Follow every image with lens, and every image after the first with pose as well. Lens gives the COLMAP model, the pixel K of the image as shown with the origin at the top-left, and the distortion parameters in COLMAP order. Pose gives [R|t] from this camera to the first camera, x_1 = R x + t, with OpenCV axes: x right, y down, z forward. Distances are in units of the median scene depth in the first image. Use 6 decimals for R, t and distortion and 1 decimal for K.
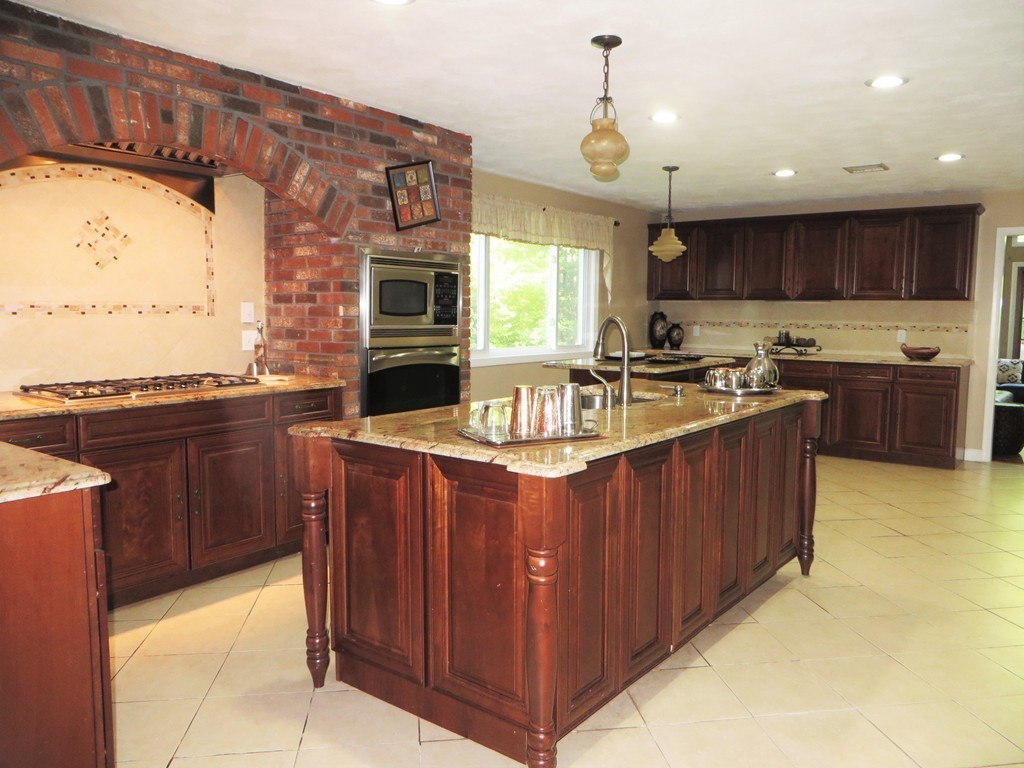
lens RADIAL K [[770.5, 0, 509.9], [0, 770.5, 377.7], [0, 0, 1]] dist [-0.024160, 0.029234]
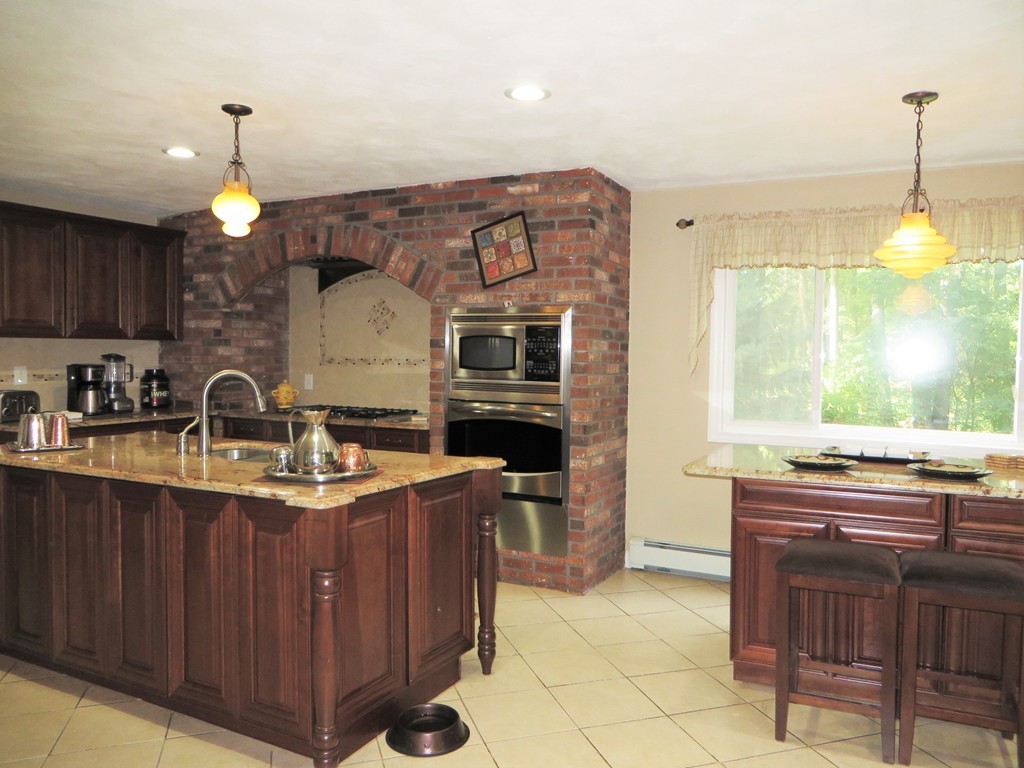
lens RADIAL K [[770.5, 0, 524.2], [0, 770.5, 369.6], [0, 0, 1]] dist [-0.024160, 0.029234]
pose [[0.170769, 0.015488, -0.985189, 0.950336], [-0.095771, 0.995403, -0.000952, -0.092680], [0.980646, 0.094515, 0.171467, 0.949554]]
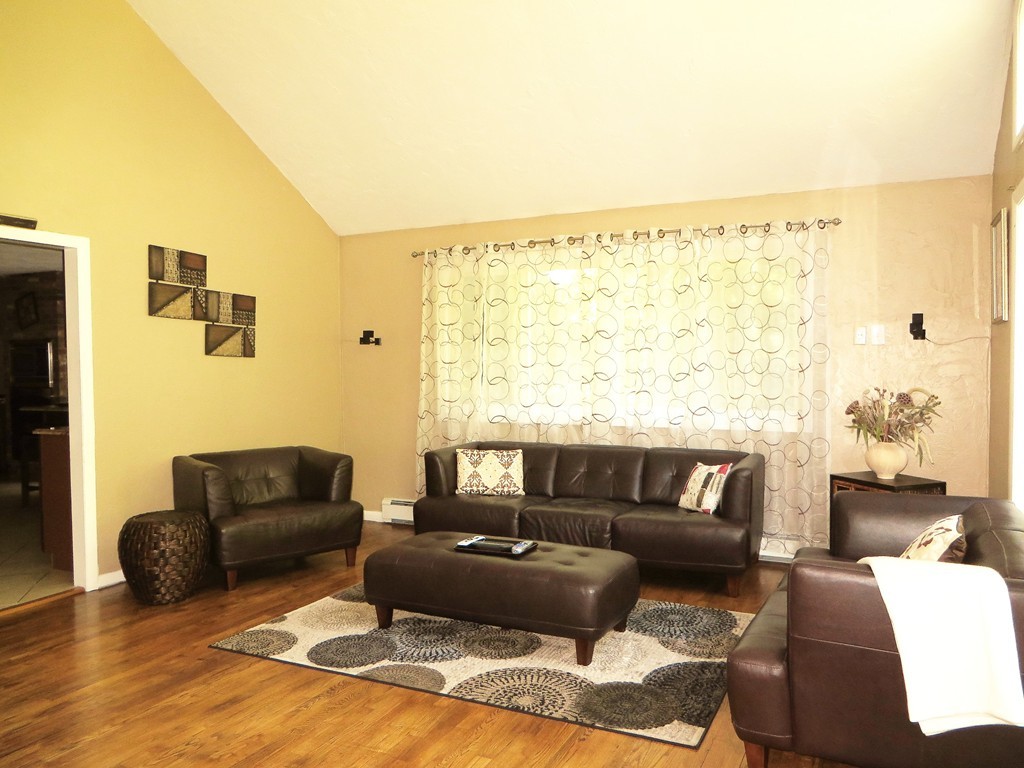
lens RADIAL K [[770.5, 0, 515.4], [0, 770.5, 376.8], [0, 0, 1]] dist [-0.024160, 0.029234]
pose [[0.195264, 0.018866, -0.980569, 2.263346], [-0.067052, 0.997732, 0.005844, -0.178609], [0.978456, 0.064608, 0.196086, 2.030837]]
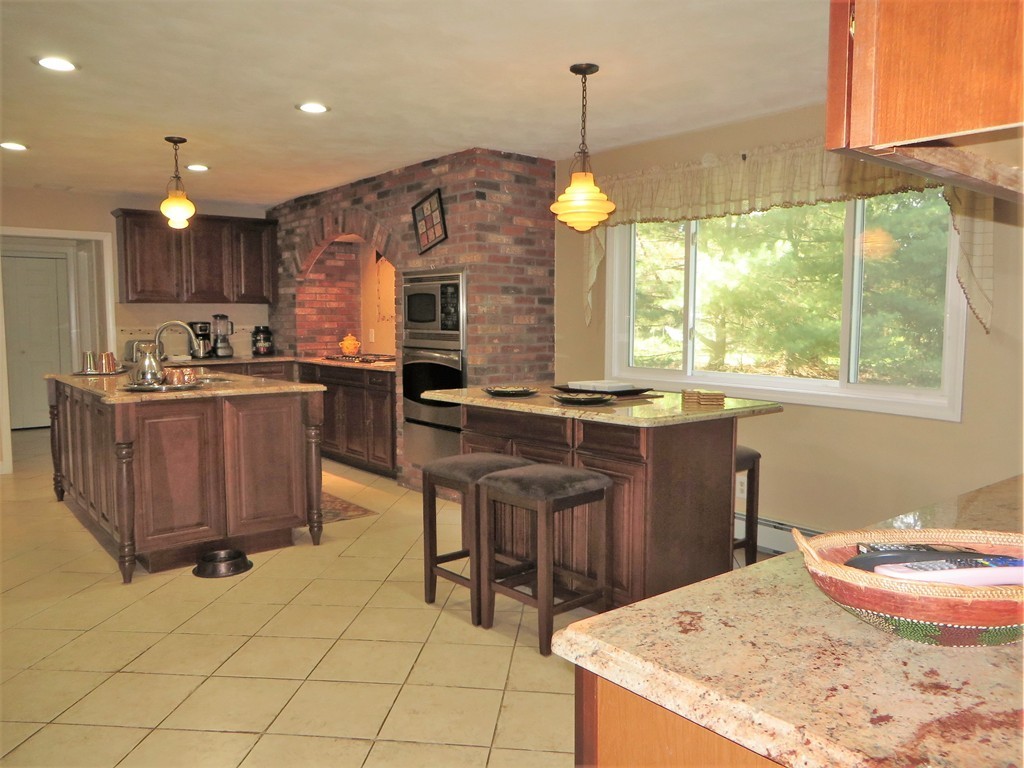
lens RADIAL K [[770.5, 0, 512.2], [0, 770.5, 371.4], [0, 0, 1]] dist [-0.024160, 0.029234]
pose [[-0.237447, 0.061650, -0.969442, 1.123736], [-0.084834, 0.992855, 0.083918, -0.128712], [0.967689, 0.102168, -0.230521, 1.559882]]
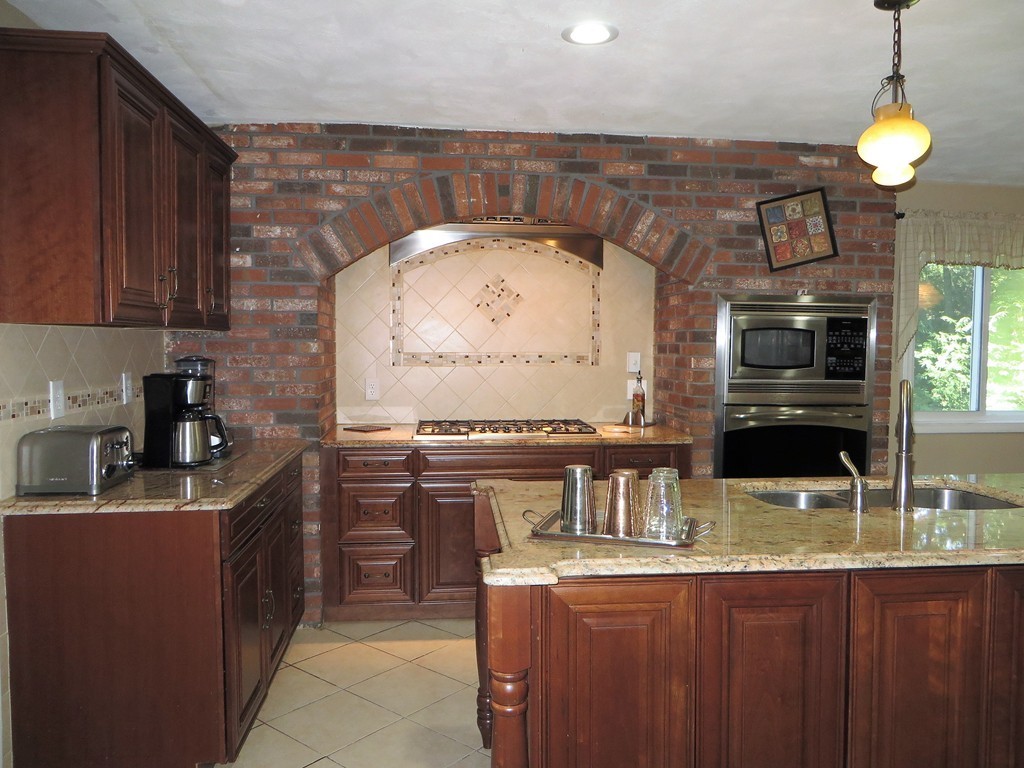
lens RADIAL K [[770.5, 0, 520.2], [0, 770.5, 374.7], [0, 0, 1]] dist [-0.024160, 0.029234]
pose [[0.690875, 0.026946, -0.722472, 0.315217], [-0.064415, 0.997625, -0.024390, -0.036629], [0.720099, 0.063389, 0.690970, 0.206076]]
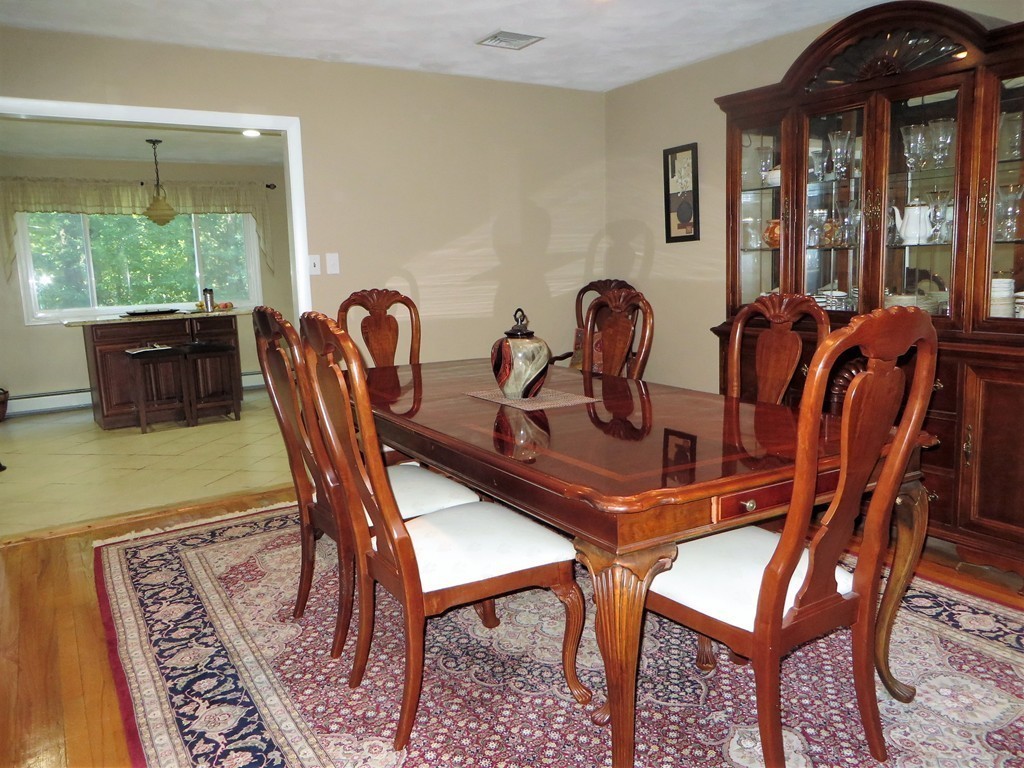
lens RADIAL K [[770.5, 0, 513.2], [0, 770.5, 379.7], [0, 0, 1]] dist [-0.024160, 0.029234]
pose [[0.937189, 0.023376, -0.348037, 1.525032], [0.006775, 0.996344, 0.085161, -0.033133], [0.348755, -0.082170, 0.933605, 0.183634]]
